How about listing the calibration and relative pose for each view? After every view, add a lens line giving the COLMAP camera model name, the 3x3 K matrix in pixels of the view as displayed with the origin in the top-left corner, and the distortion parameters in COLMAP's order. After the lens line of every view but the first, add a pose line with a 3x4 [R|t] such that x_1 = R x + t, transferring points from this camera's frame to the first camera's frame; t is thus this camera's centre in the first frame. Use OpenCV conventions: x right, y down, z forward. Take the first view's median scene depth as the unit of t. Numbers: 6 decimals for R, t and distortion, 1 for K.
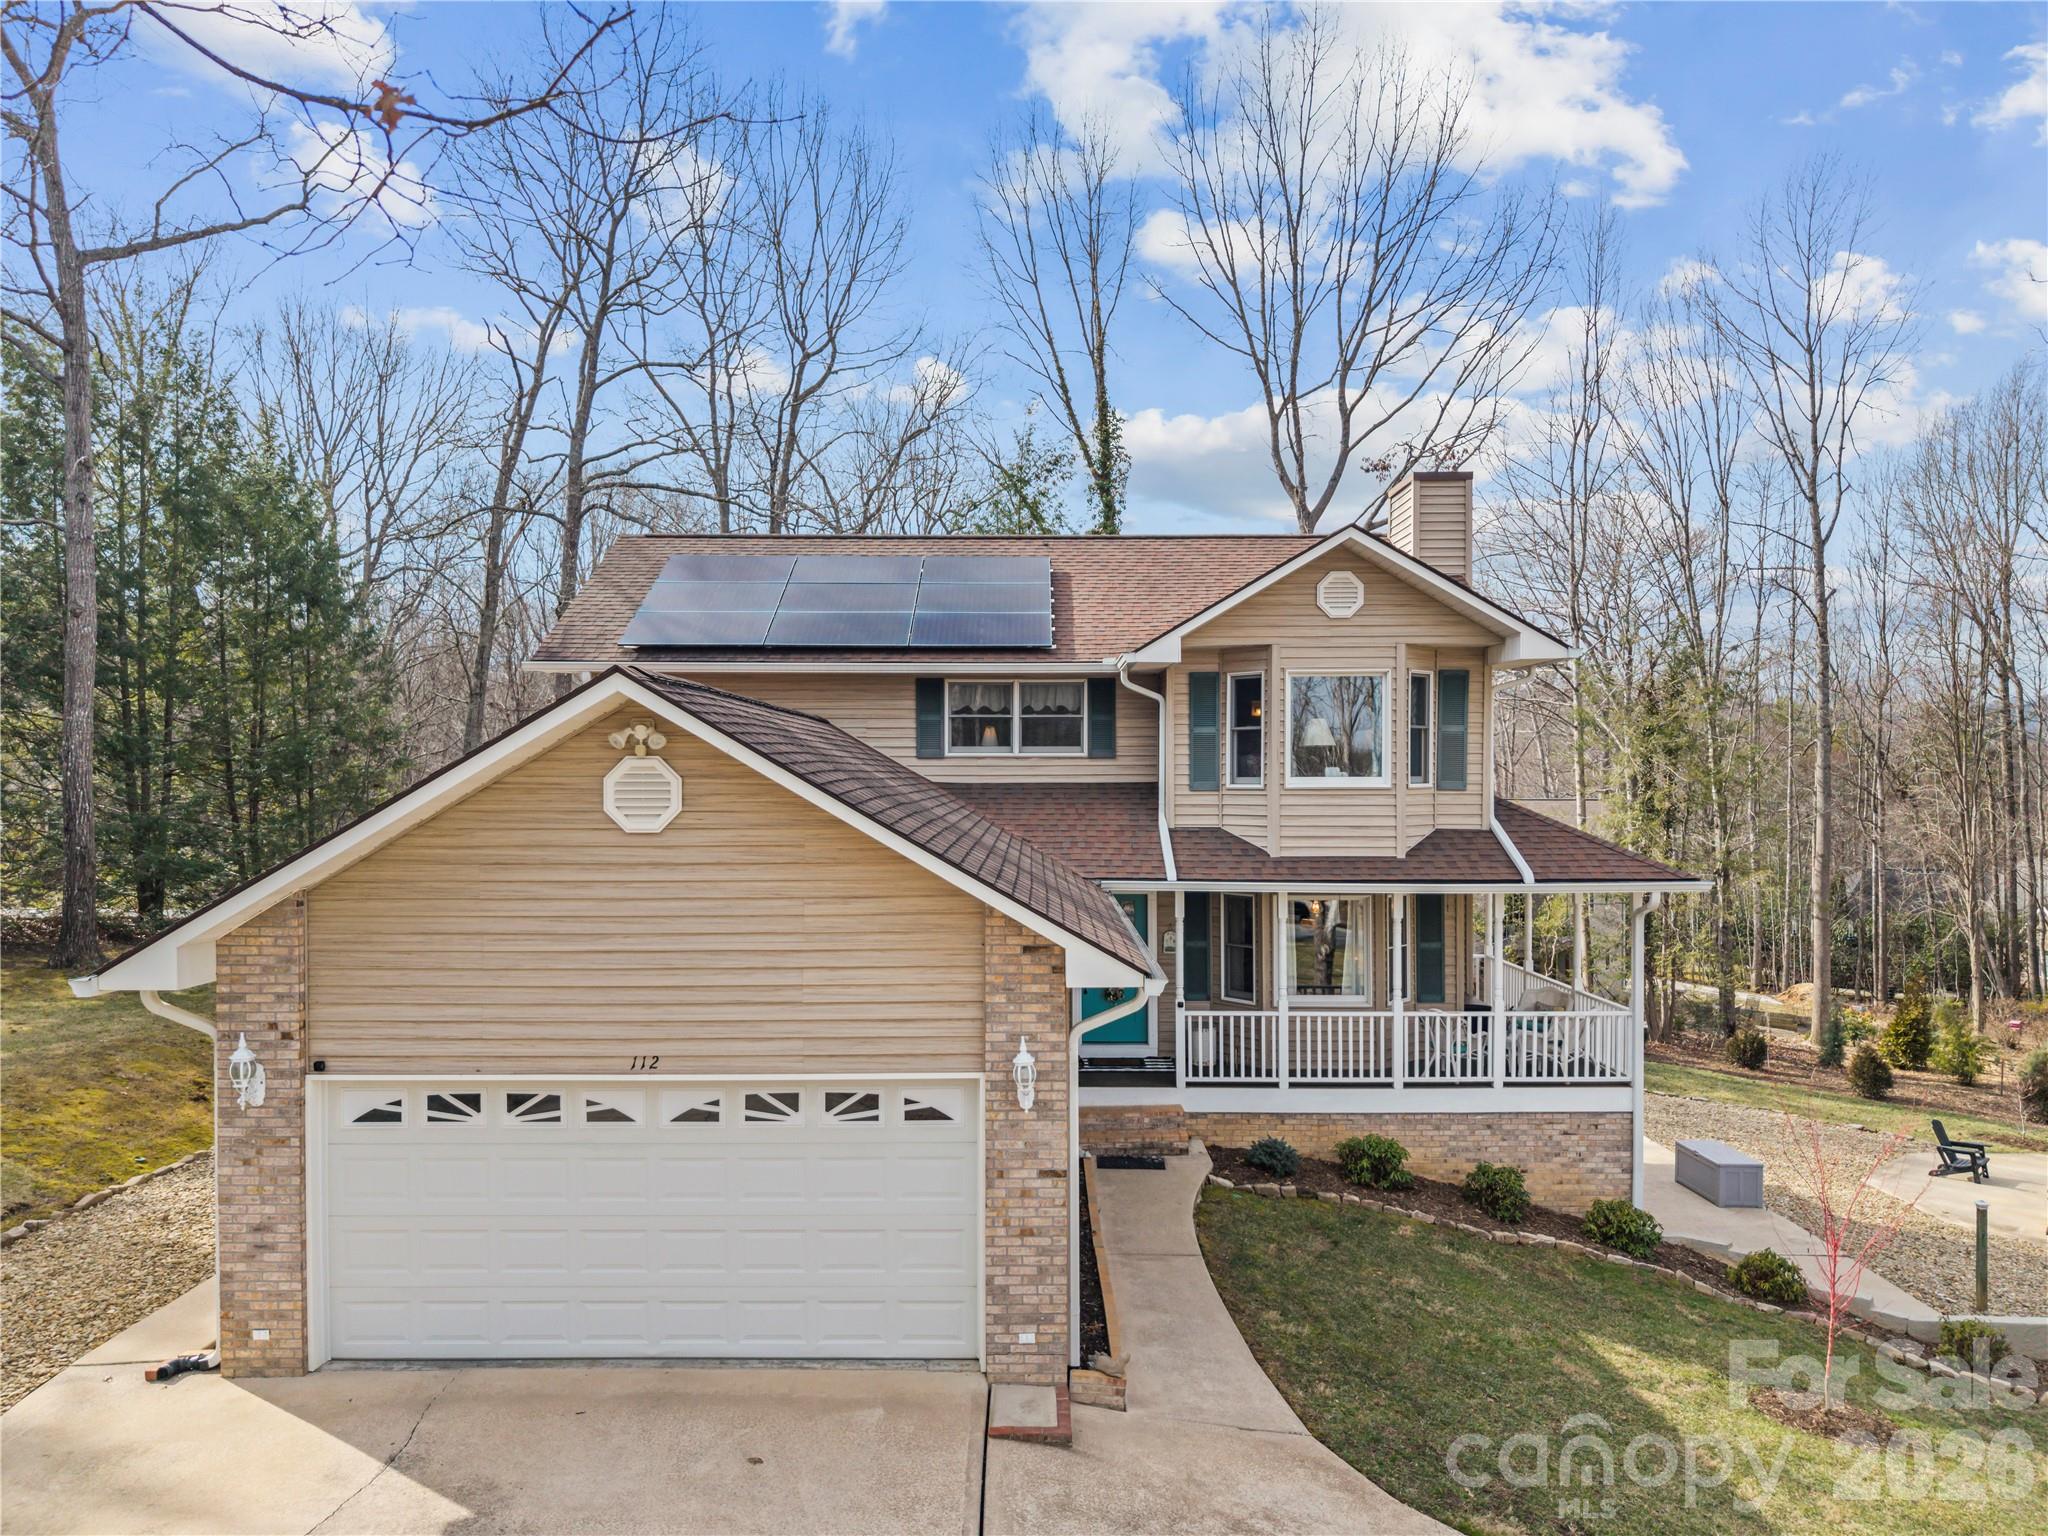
lens RADIAL K [[1423.0, 0, 1024.0], [0, 1423.0, 768.0], [0, 0, 1]] dist [-0.001886, -0.000476]
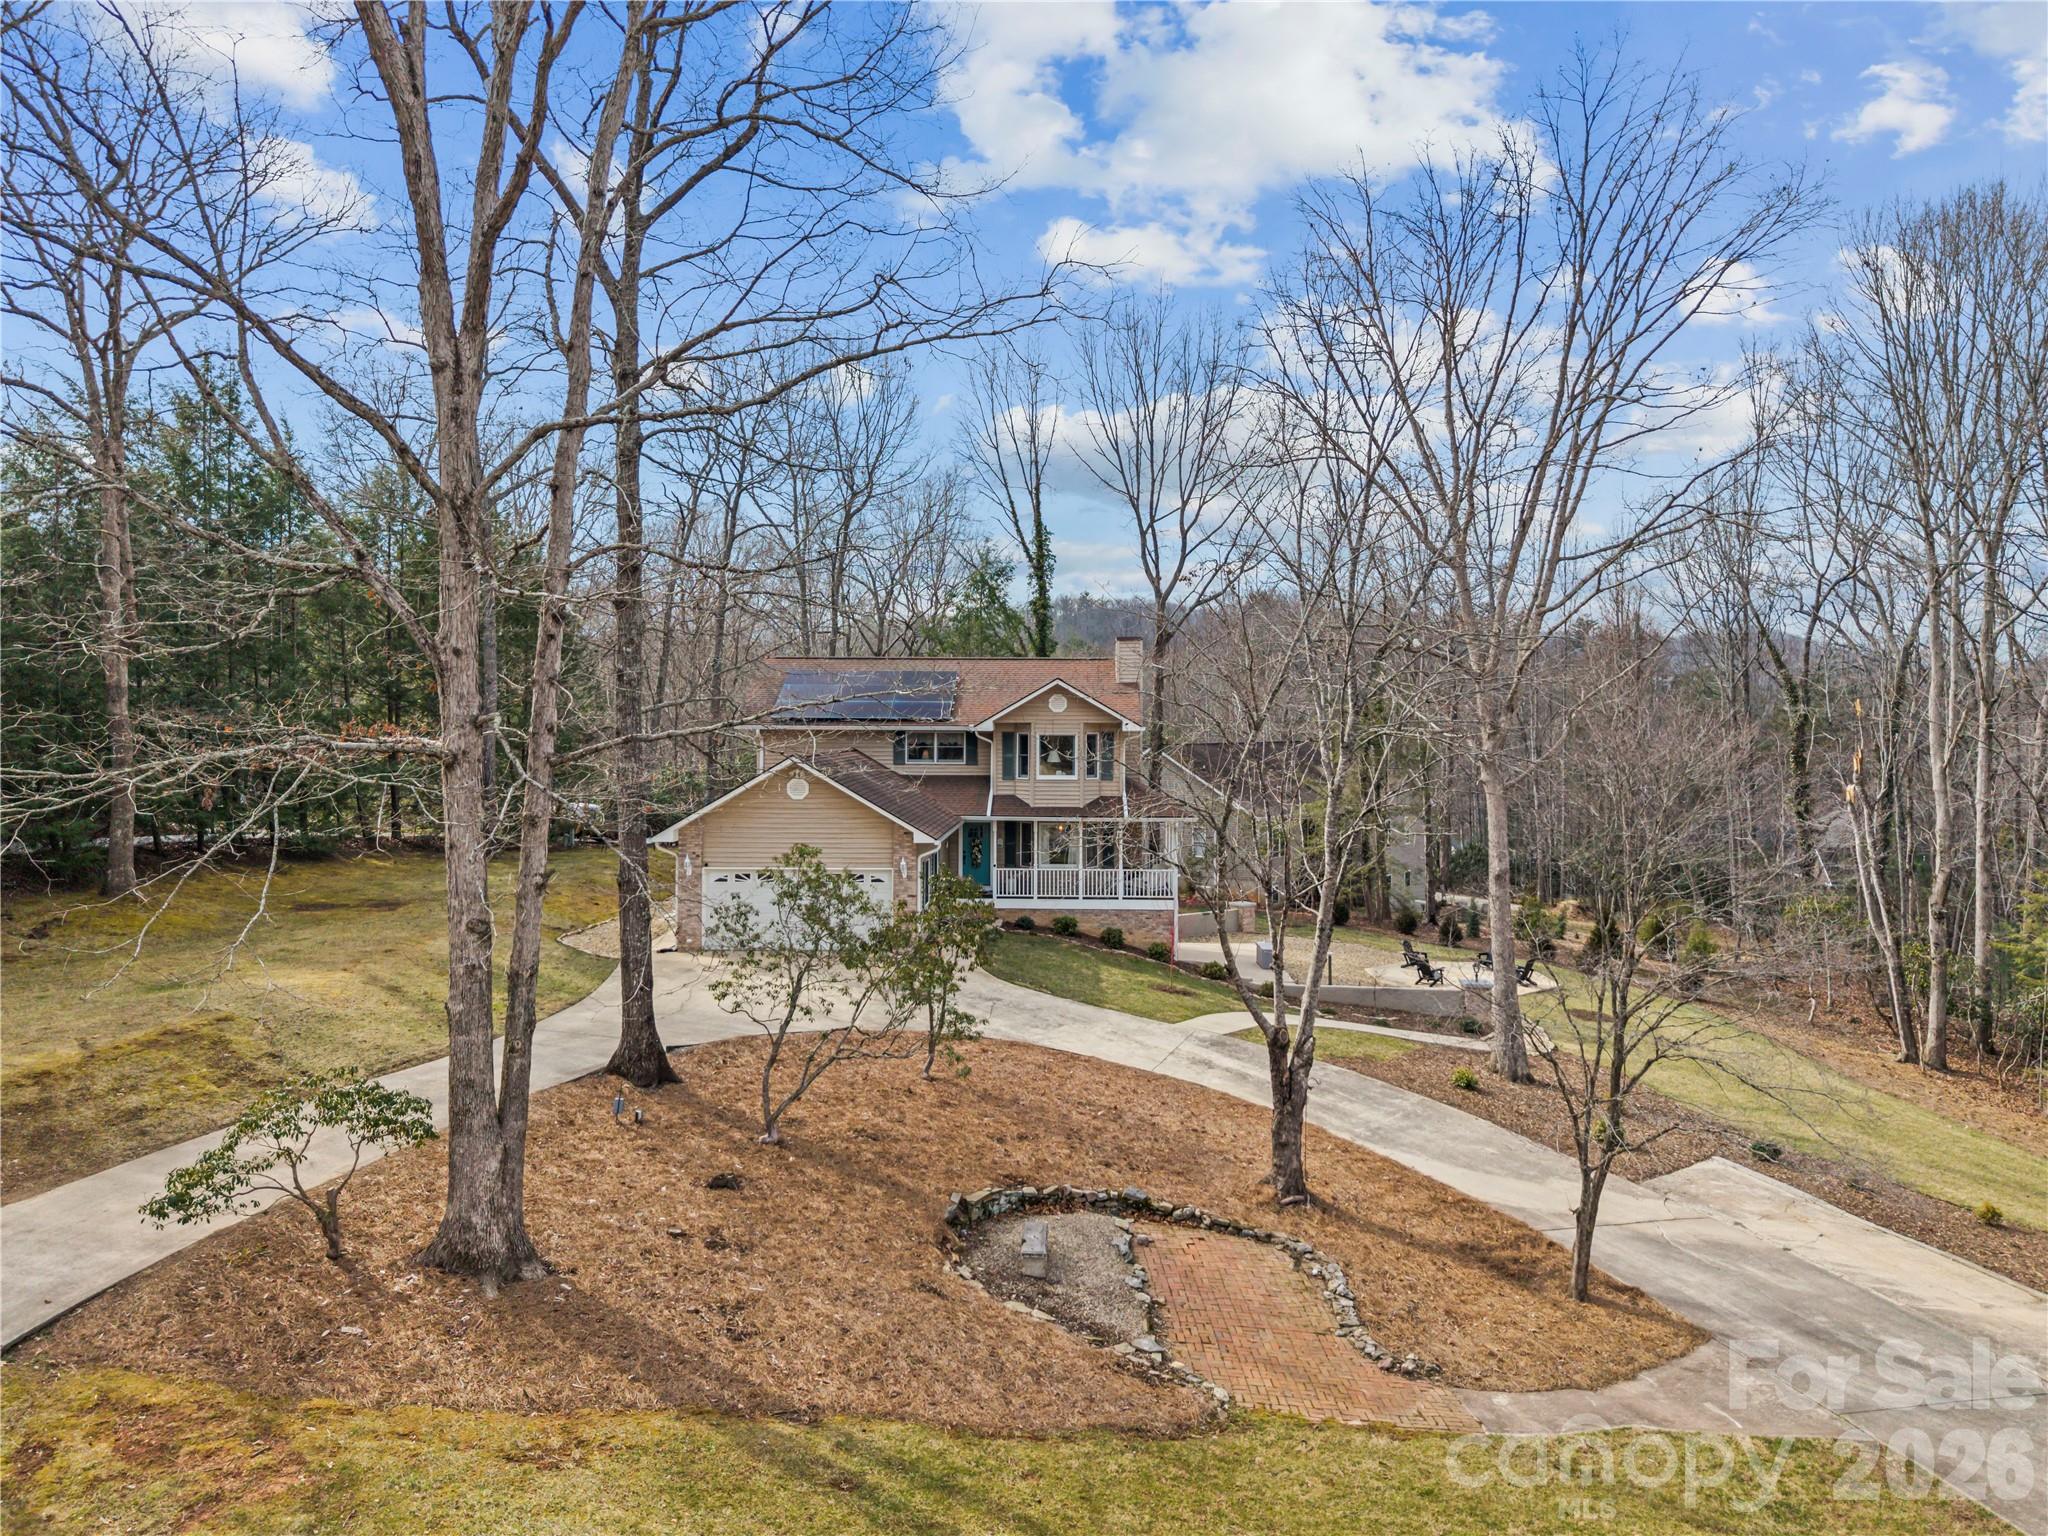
lens RADIAL K [[1423.0, 0, 1024.0], [0, 1423.0, 768.0], [0, 0, 1]] dist [-0.001886, -0.000476]
pose [[0.999055, 0.007439, -0.042834, 0.255382], [-0.005665, 0.999127, 0.041385, -0.105162], [0.043104, -0.041104, 0.998225, -1.433829]]
